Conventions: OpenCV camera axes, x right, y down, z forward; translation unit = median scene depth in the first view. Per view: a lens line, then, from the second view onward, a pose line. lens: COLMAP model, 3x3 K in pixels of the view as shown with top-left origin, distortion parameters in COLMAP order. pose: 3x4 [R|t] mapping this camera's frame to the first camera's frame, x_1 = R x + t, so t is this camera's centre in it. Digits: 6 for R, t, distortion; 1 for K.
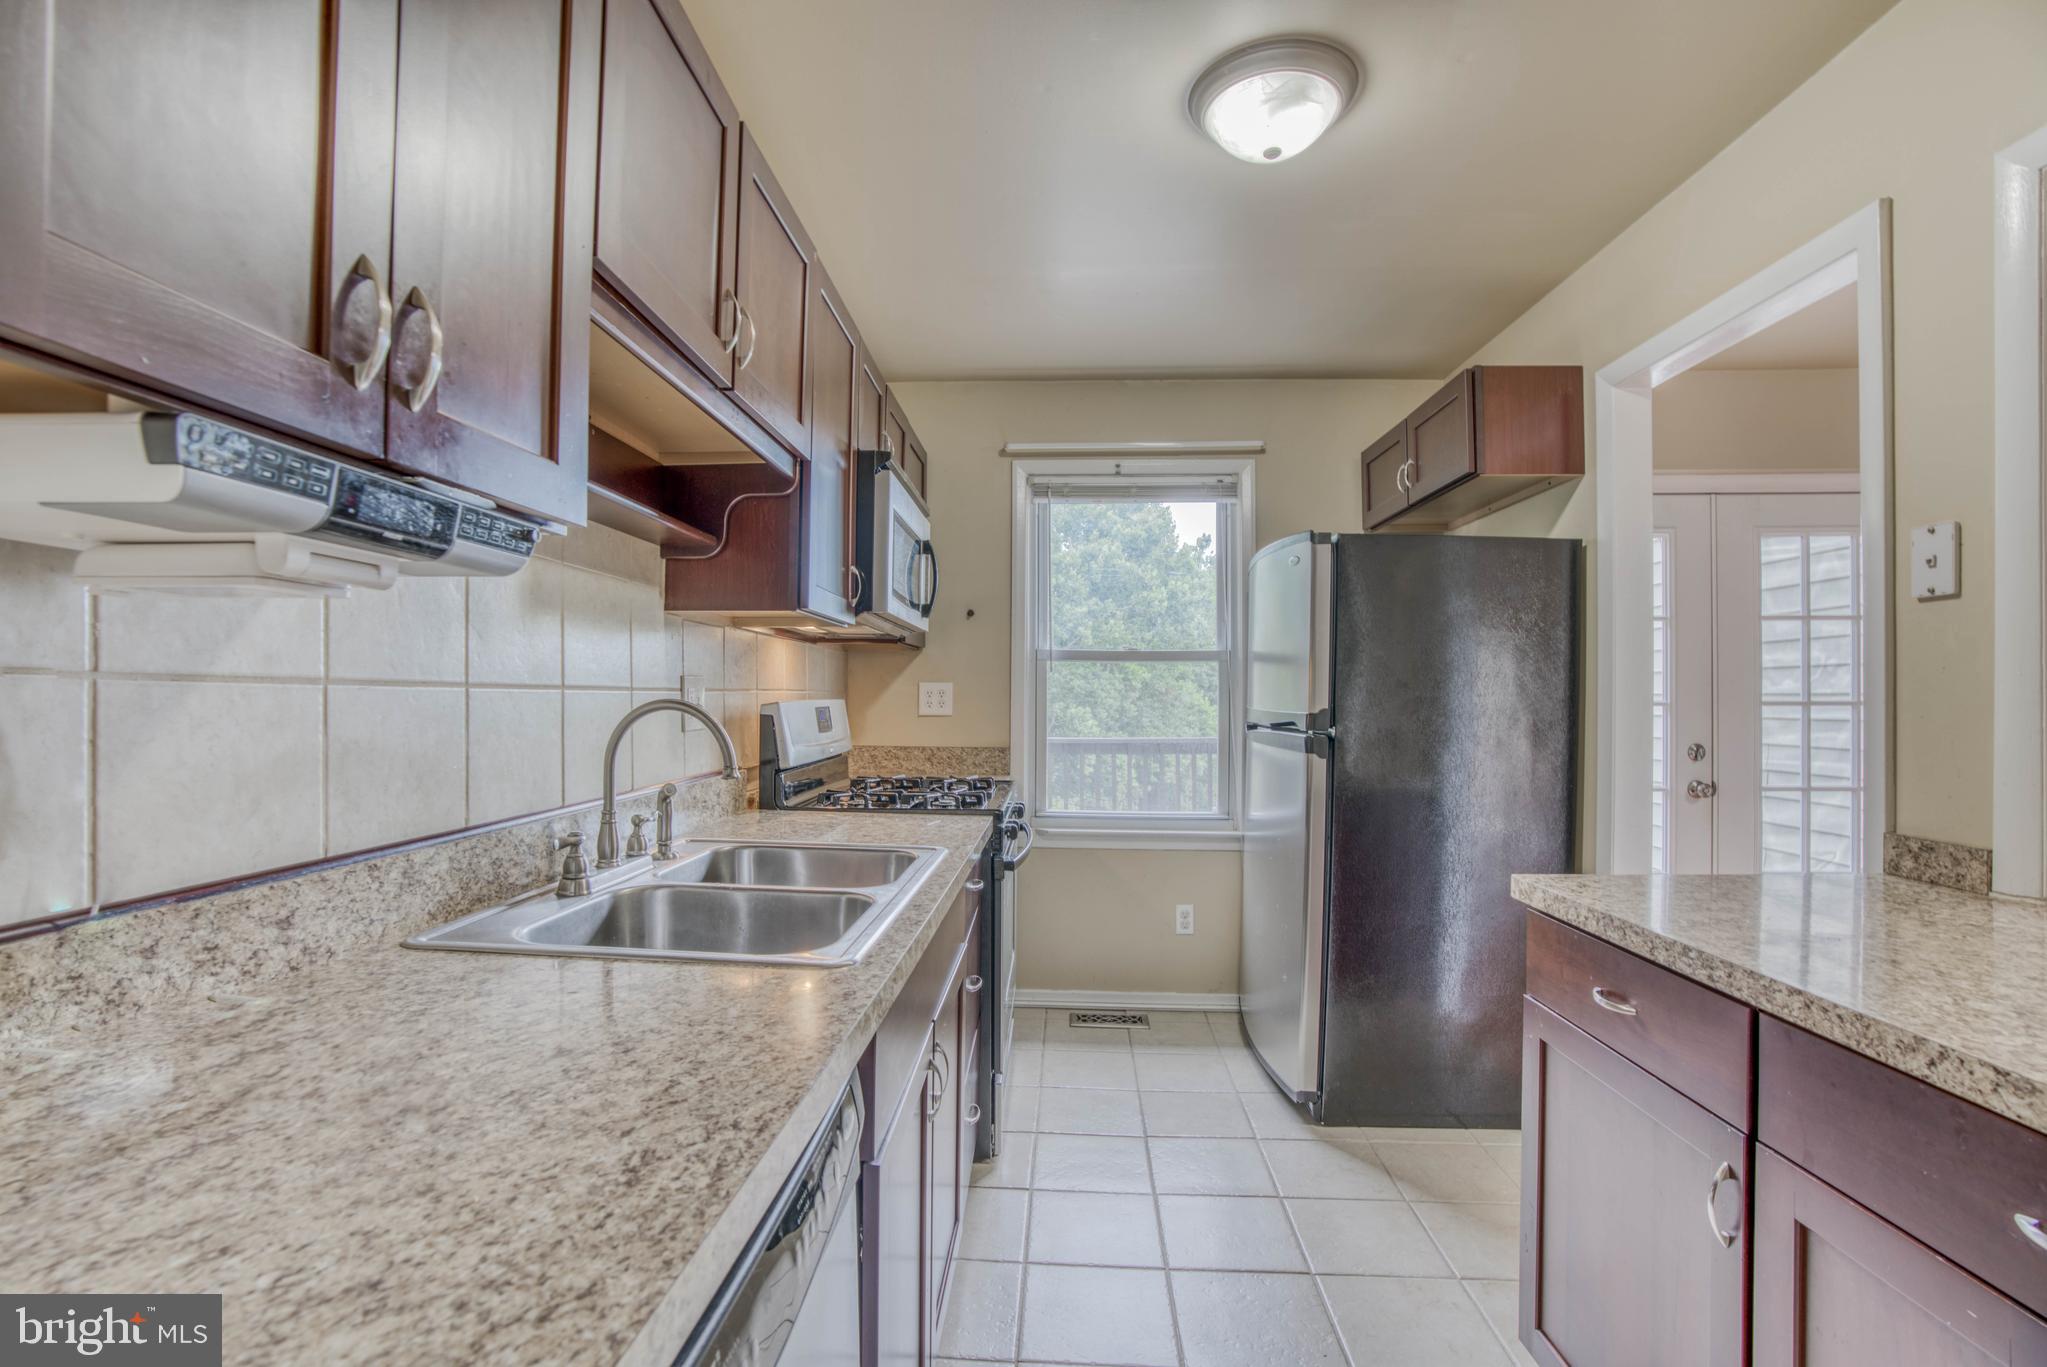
lens RADIAL K [[951.9, 0, 1015.4], [0, 951.9, 686.3], [0, 0, 1]] dist [-0.061802, 0.019484]
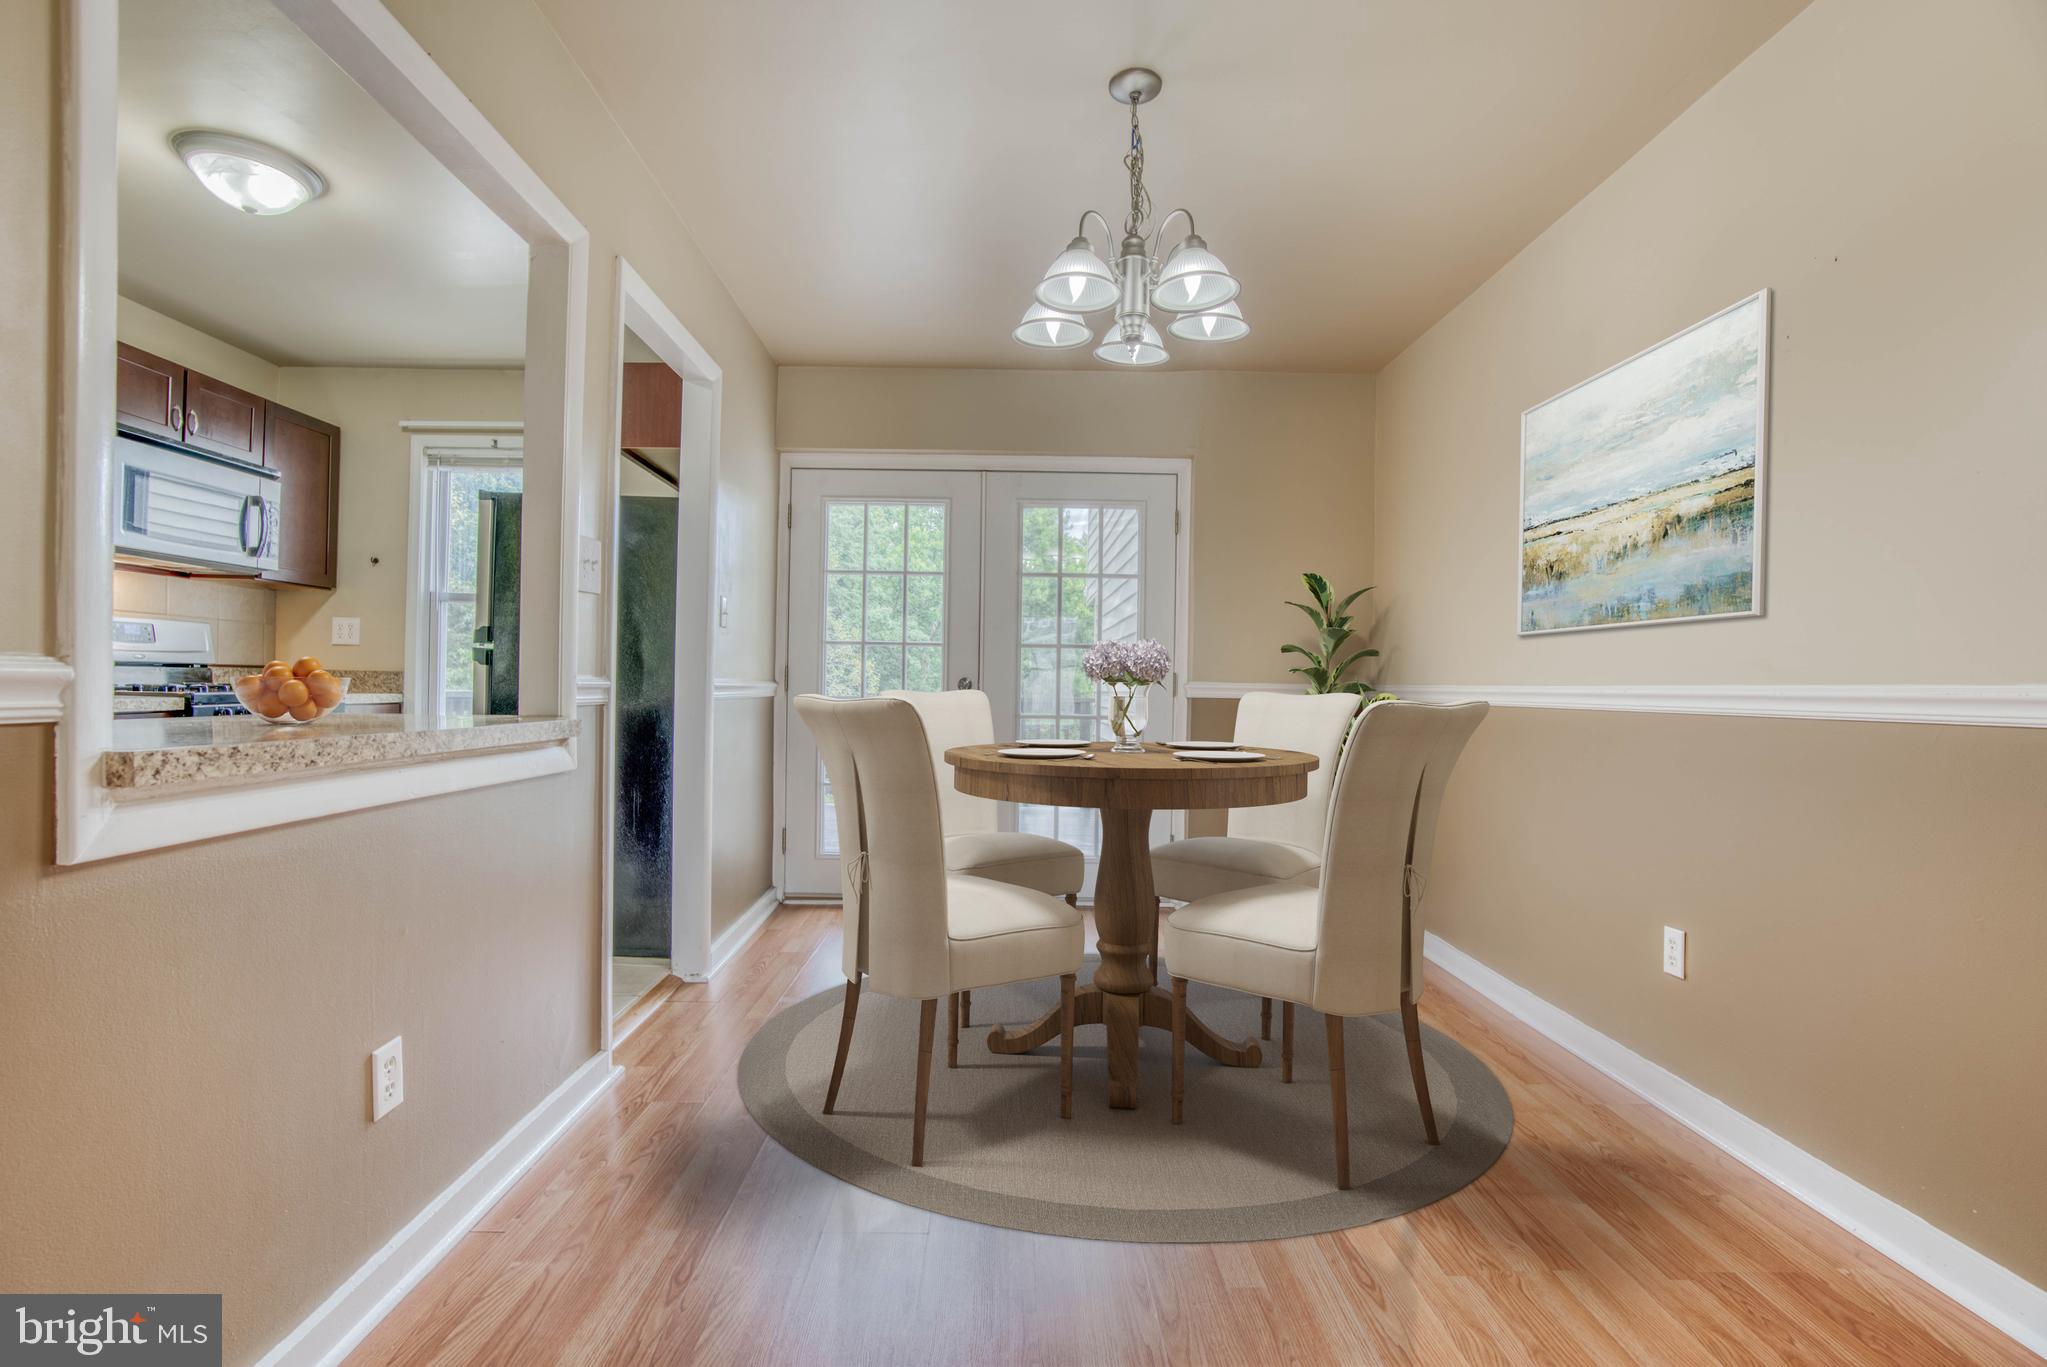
lens RADIAL K [[951.9, 0, 1055.7], [0, 951.9, 683.2], [0, 0, 1]] dist [-0.061802, 0.019484]
pose [[0.994772, 0.007179, 0.101866, 0.982225], [-0.007466, 0.999969, 0.002435, 0.098651], [-0.101845, -0.003182, 0.994795, -0.371741]]
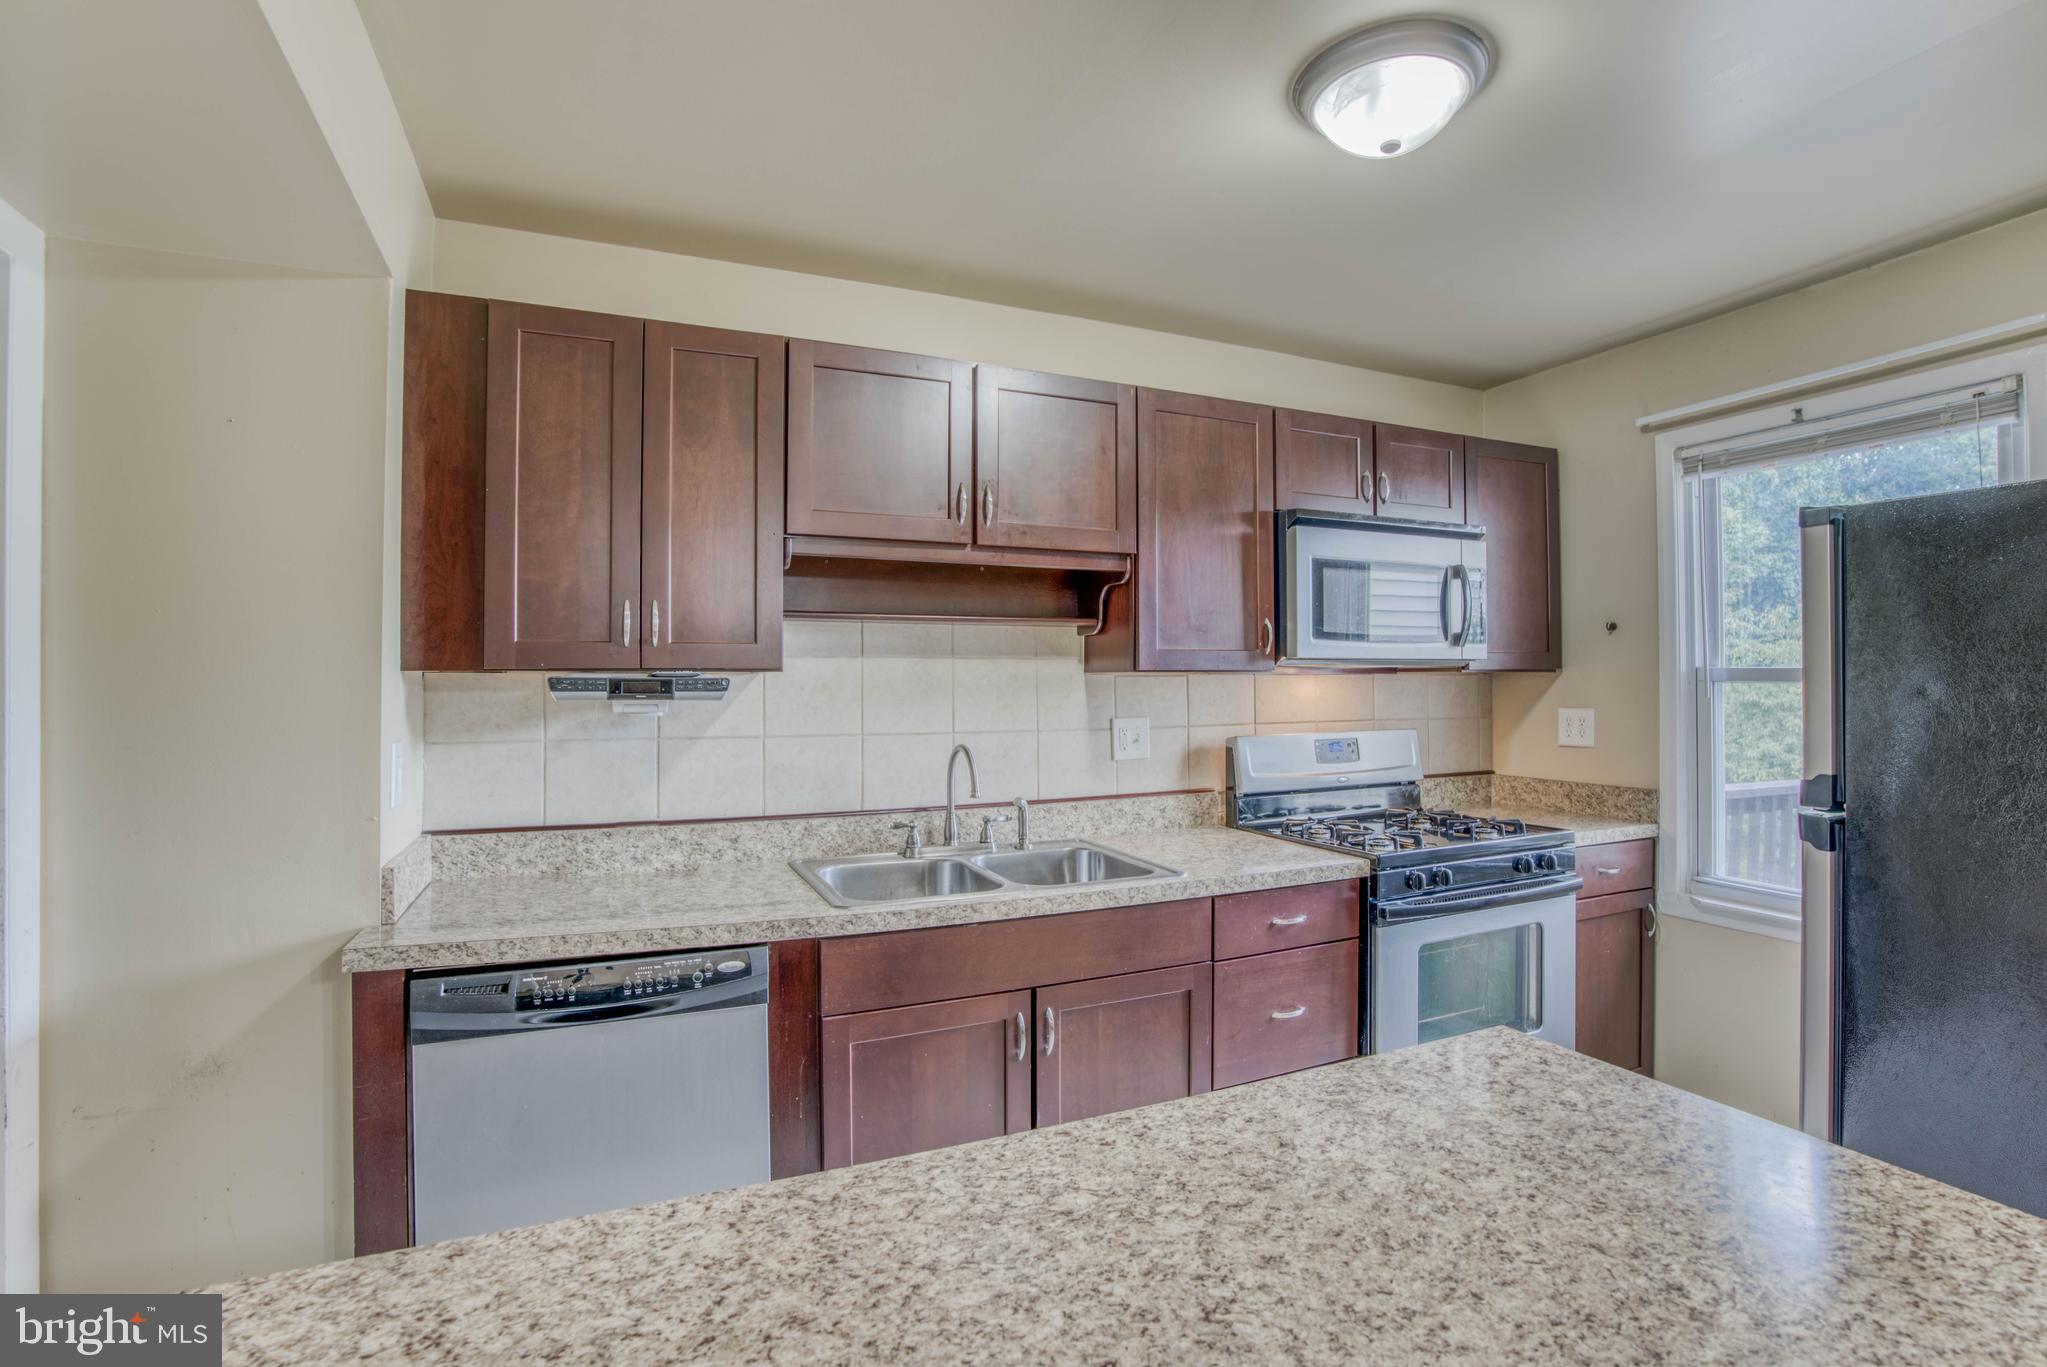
lens RADIAL K [[951.9, 0, 1003.9], [0, 951.9, 677.0], [0, 0, 1]] dist [-0.061802, 0.019484]
pose [[0.440750, -0.016634, -0.897476, 0.642065], [0.017915, 0.999792, -0.009733, -0.048152], [0.897451, -0.011788, 0.440956, 0.208419]]
